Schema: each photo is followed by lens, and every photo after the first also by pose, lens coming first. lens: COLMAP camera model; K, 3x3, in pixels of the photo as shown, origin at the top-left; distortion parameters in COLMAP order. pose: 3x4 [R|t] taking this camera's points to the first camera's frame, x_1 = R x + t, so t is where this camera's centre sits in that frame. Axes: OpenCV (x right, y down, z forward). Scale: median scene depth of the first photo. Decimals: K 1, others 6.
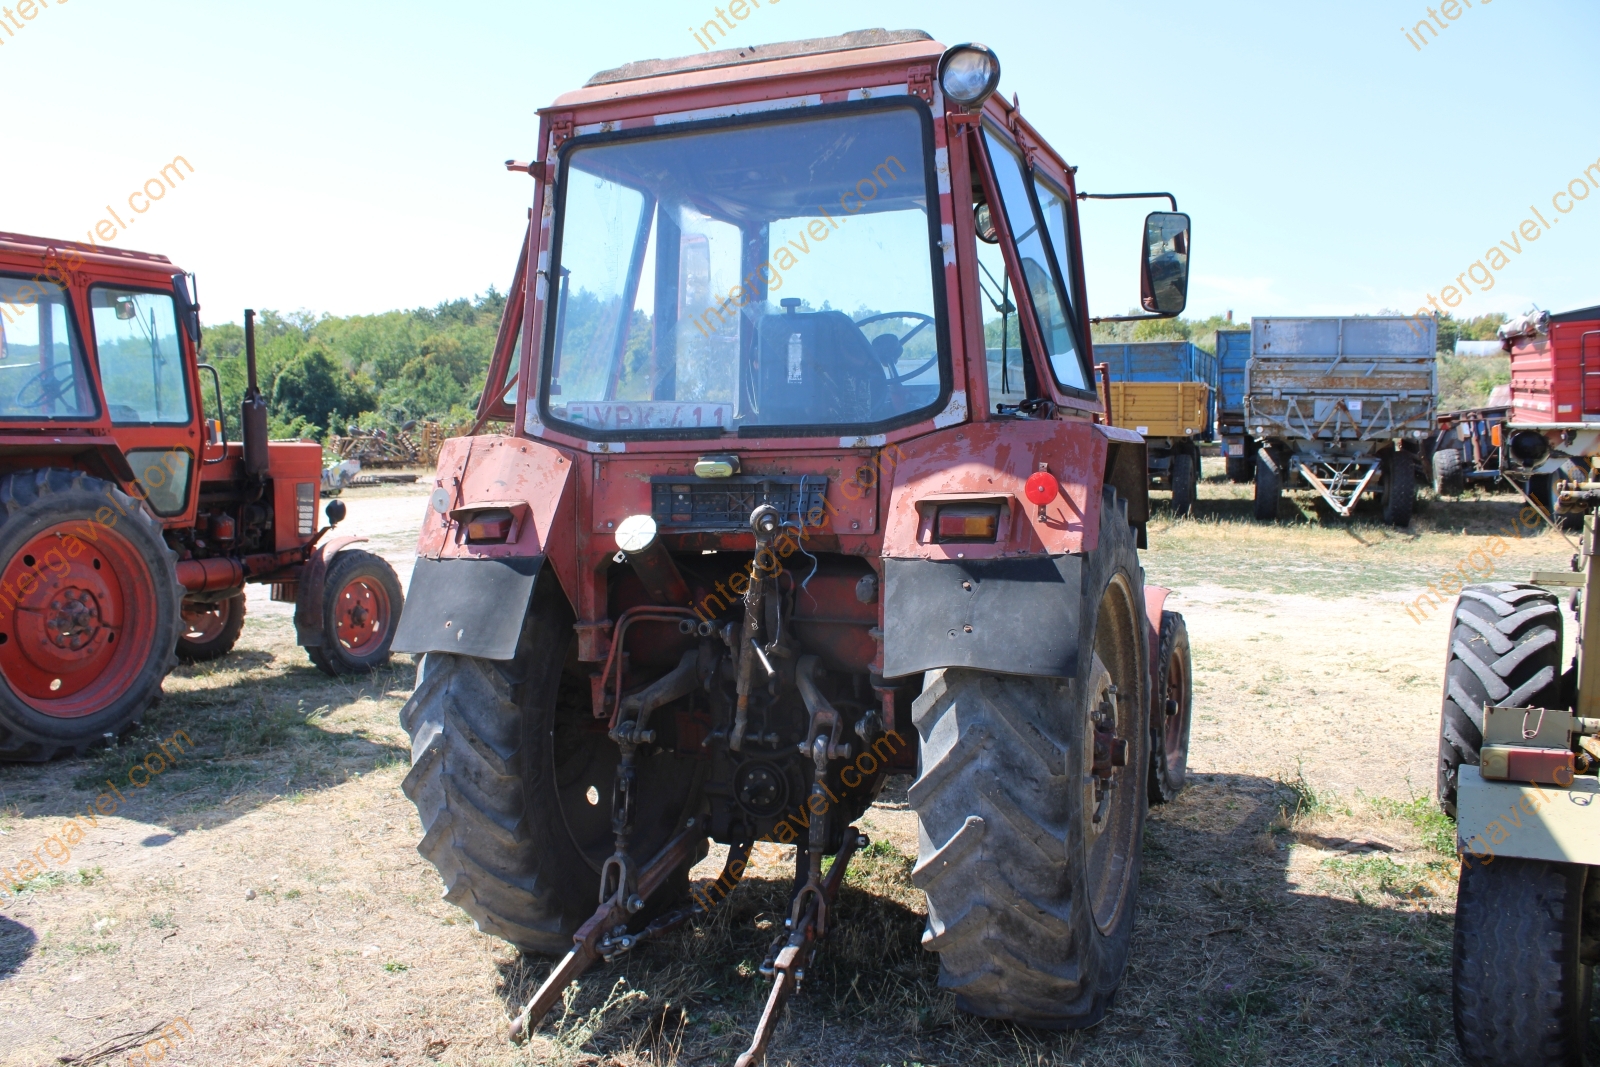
lens RADIAL K [[1347.7, 0, 785.1], [0, 1347.7, 528.7], [0, 0, 1]] dist [-0.167851, 0.155064]
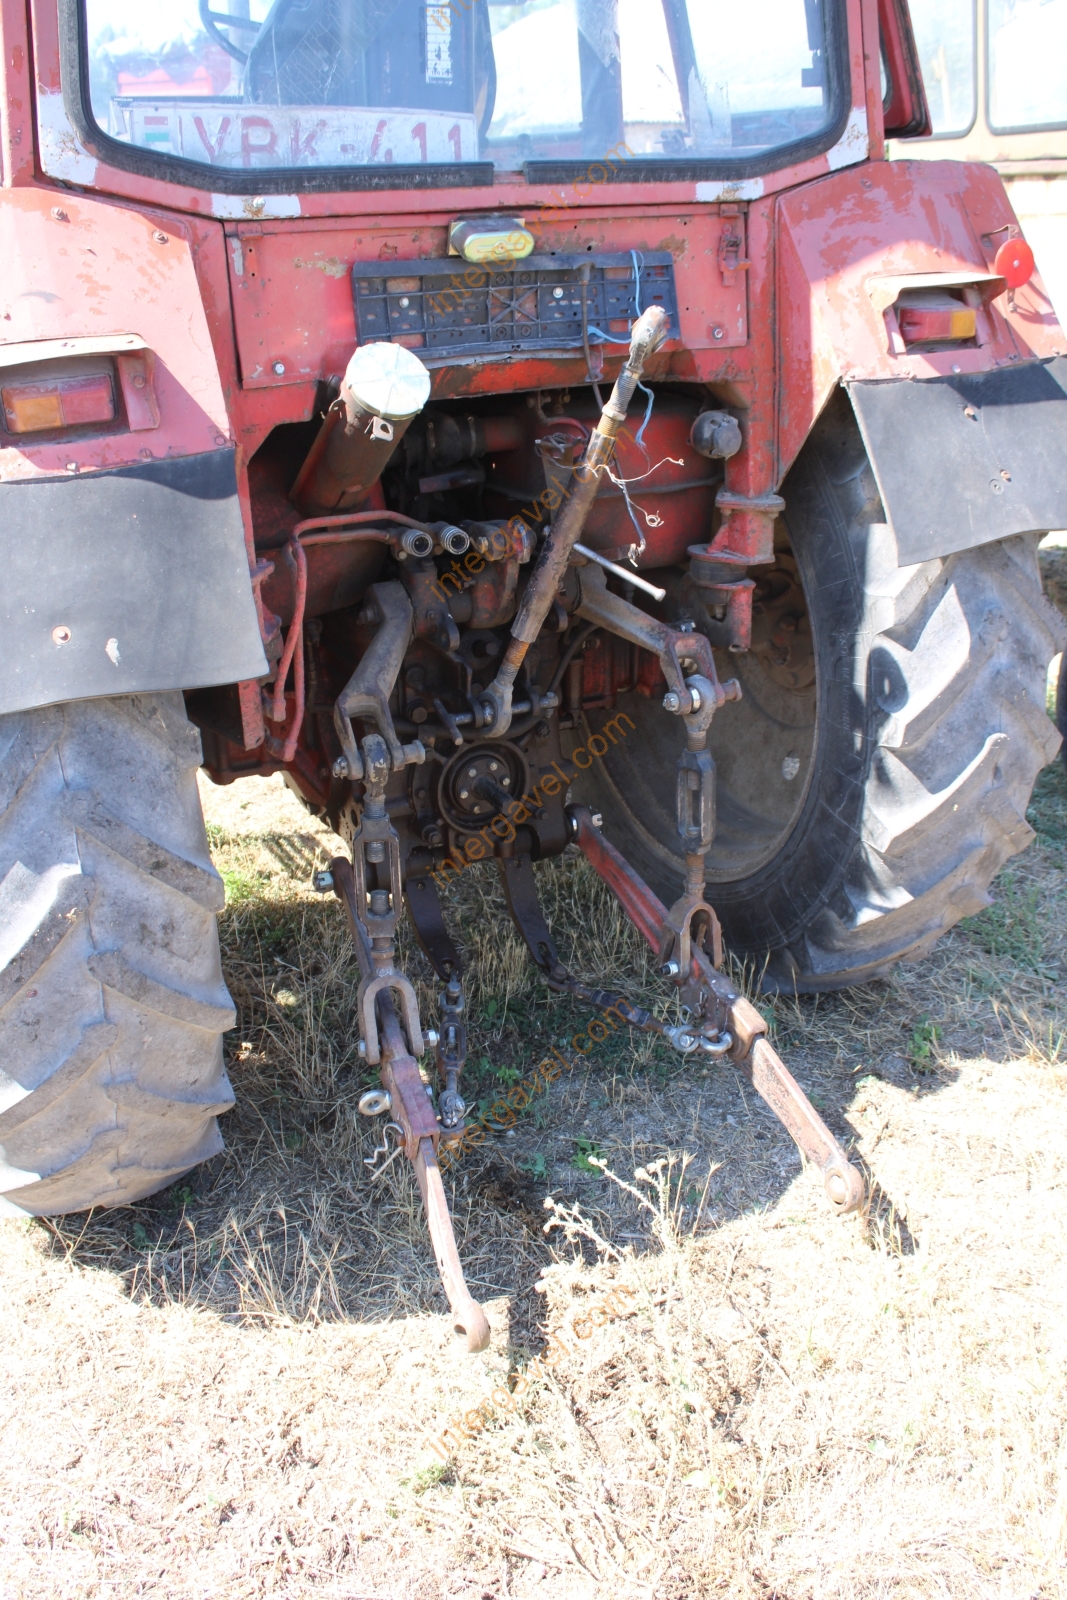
lens RADIAL K [[1549.1, 0, 541.4], [0, 1549.1, 792.3], [0, 0, 1]] dist [-0.138317, 0.142500]
pose [[0.640050, -0.285541, 0.713303, -0.488144], [0.053513, 0.942690, 0.329350, -0.034331], [-0.766467, -0.172629, 0.618650, 0.520560]]
